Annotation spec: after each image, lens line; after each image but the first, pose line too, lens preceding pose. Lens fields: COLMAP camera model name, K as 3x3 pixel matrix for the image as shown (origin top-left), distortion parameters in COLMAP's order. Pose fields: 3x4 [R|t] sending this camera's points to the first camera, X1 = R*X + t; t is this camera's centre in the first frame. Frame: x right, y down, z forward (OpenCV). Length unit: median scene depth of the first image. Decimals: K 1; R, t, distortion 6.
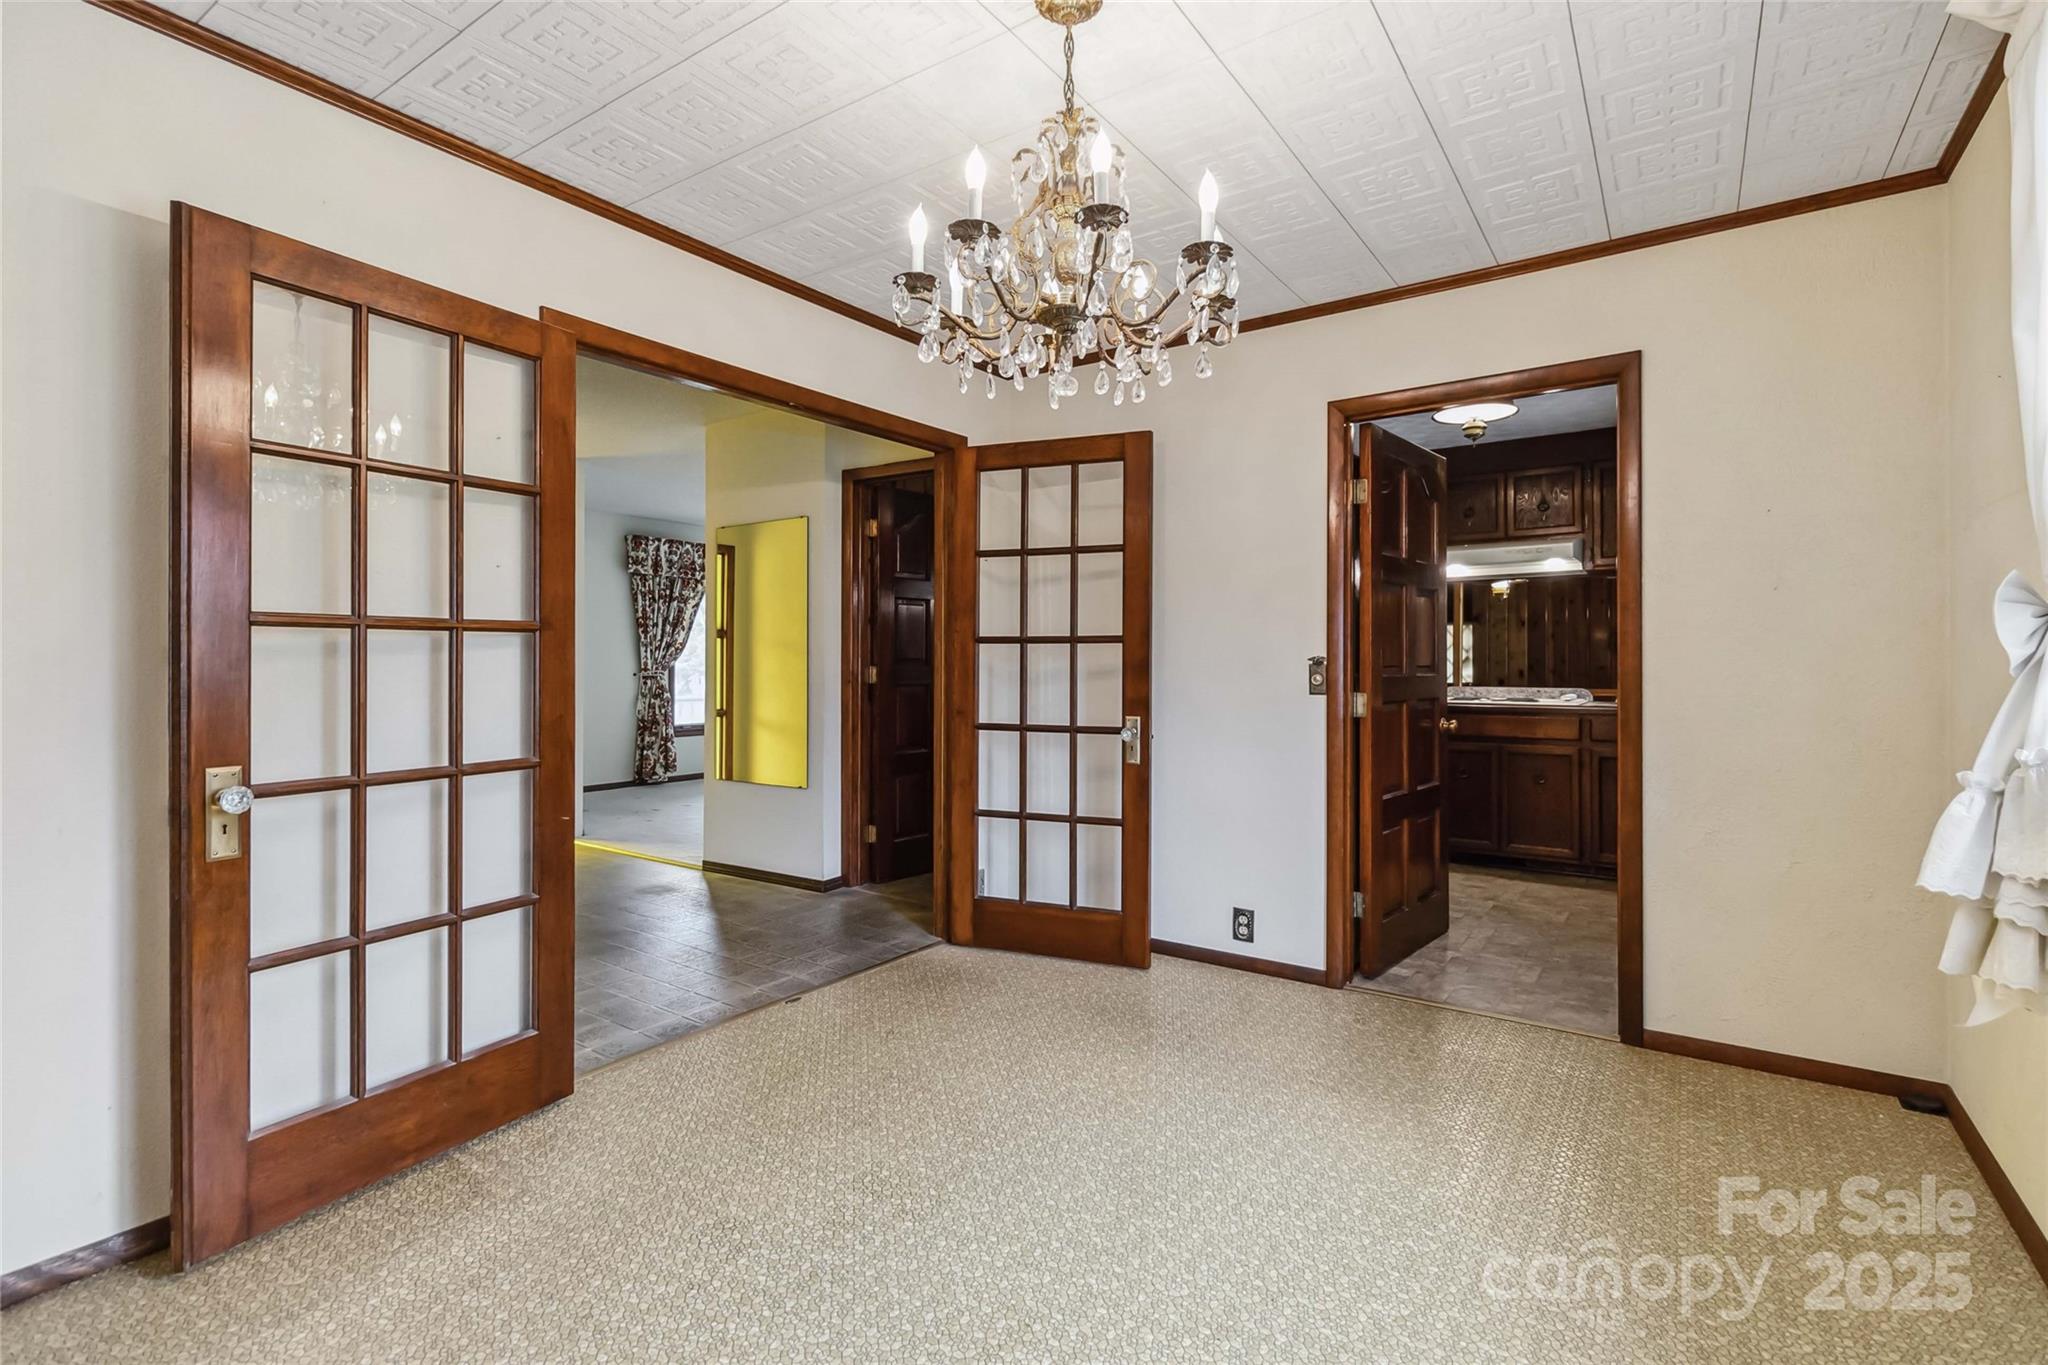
lens RADIAL K [[971.5, 0, 1027.5], [0, 971.5, 669.4], [0, 0, 1]] dist [0.002764, 0.000319]
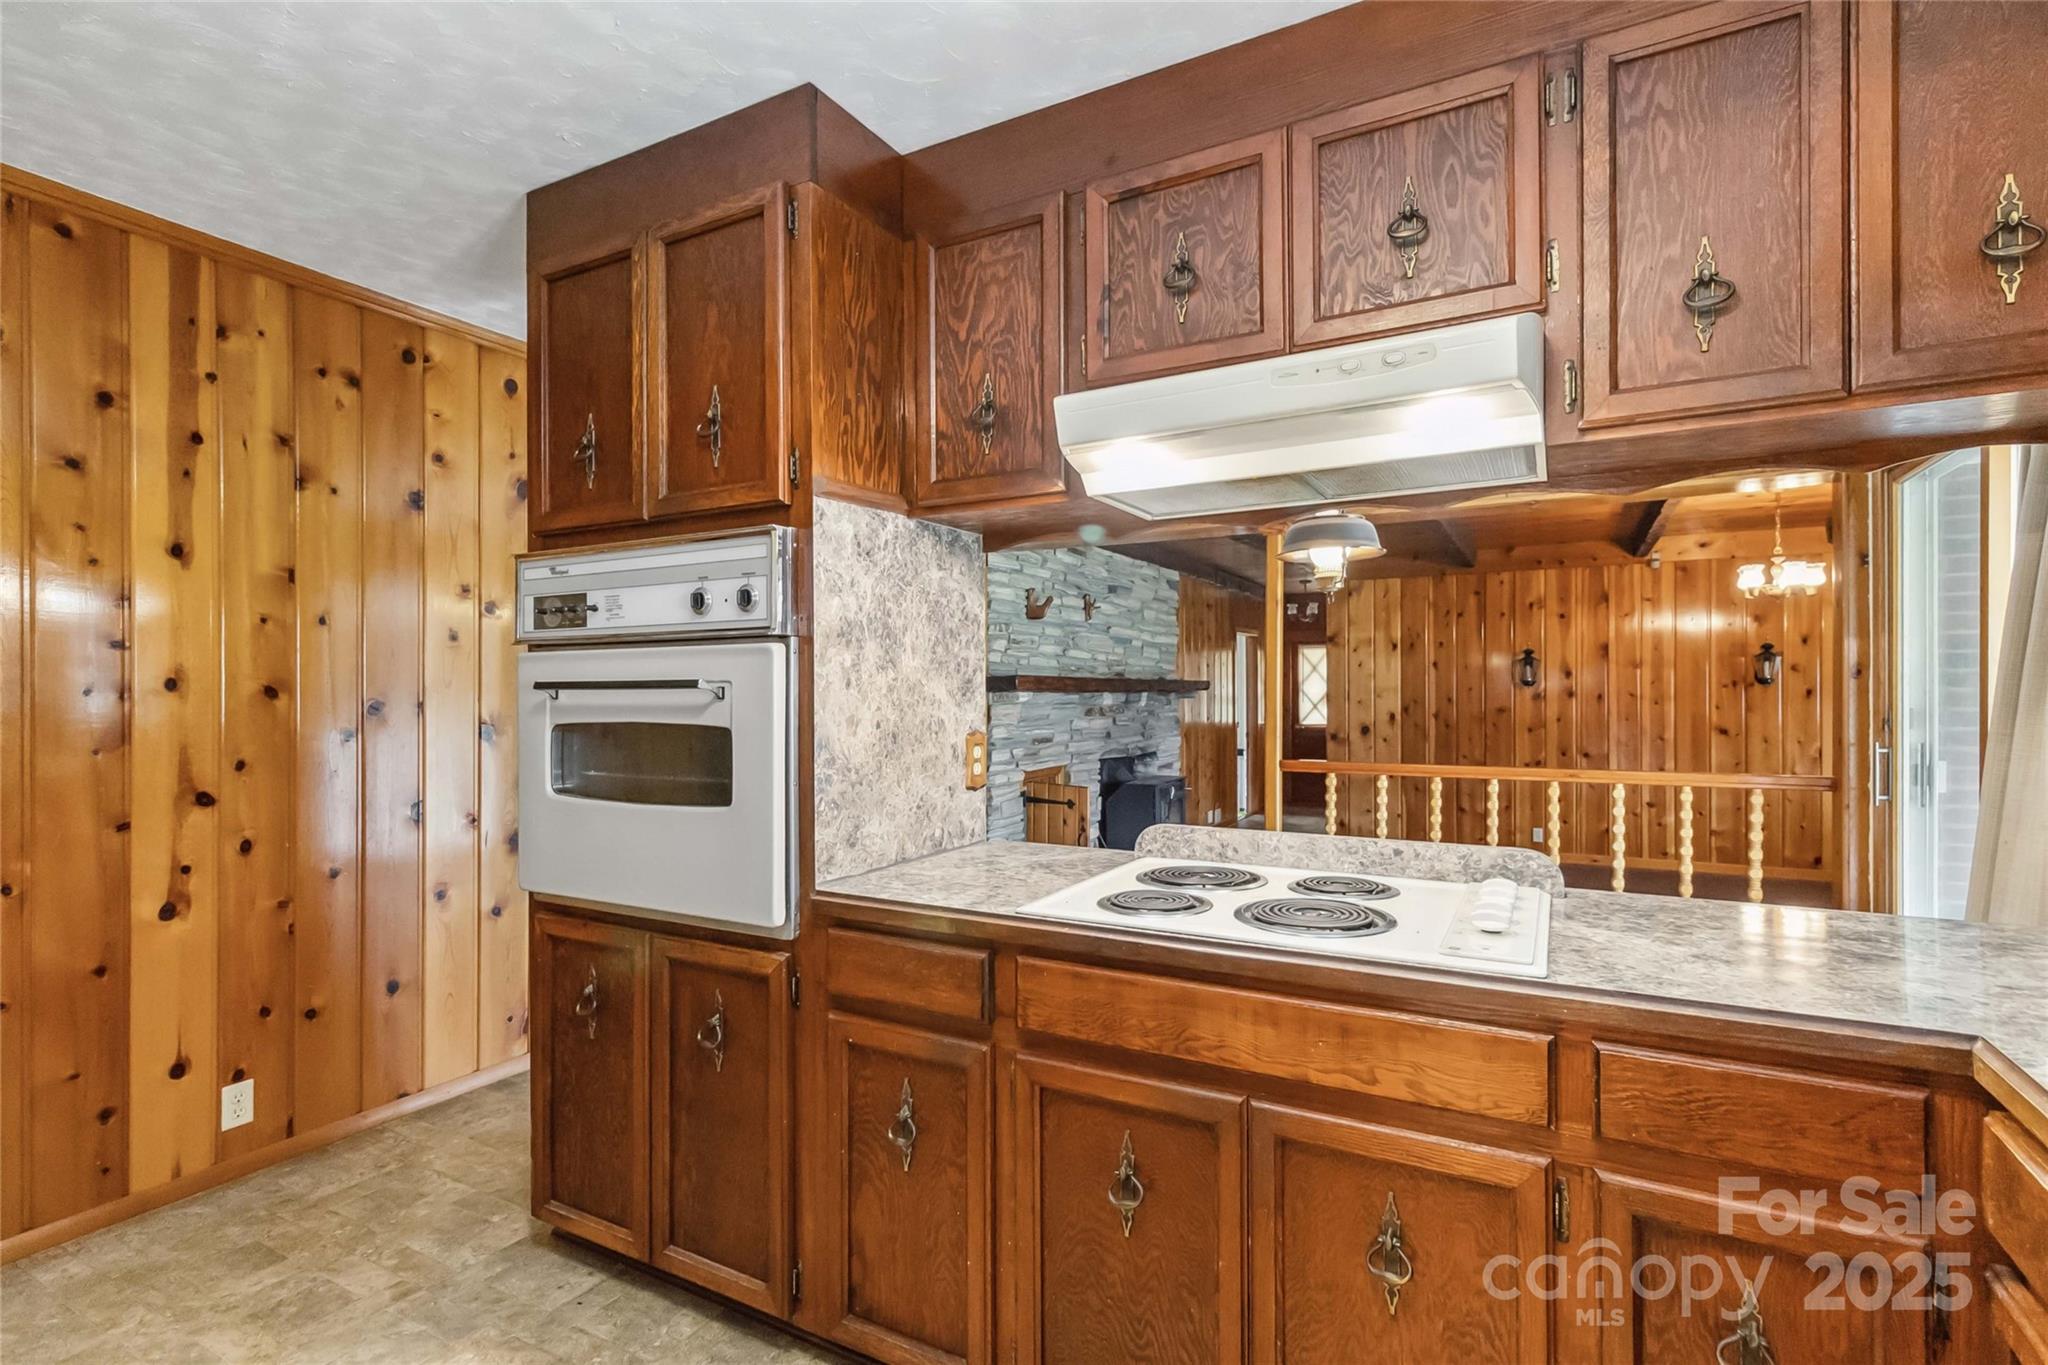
lens RADIAL K [[971.5, 0, 1019.5], [0, 971.5, 687.8], [0, 0, 1]] dist [0.002764, 0.000319]
pose [[0.995756, -0.001262, 0.092025, 0.397523], [0.001666, 0.999989, -0.004307, -0.032709], [-0.092019, 0.004442, 0.995747, 0.738559]]
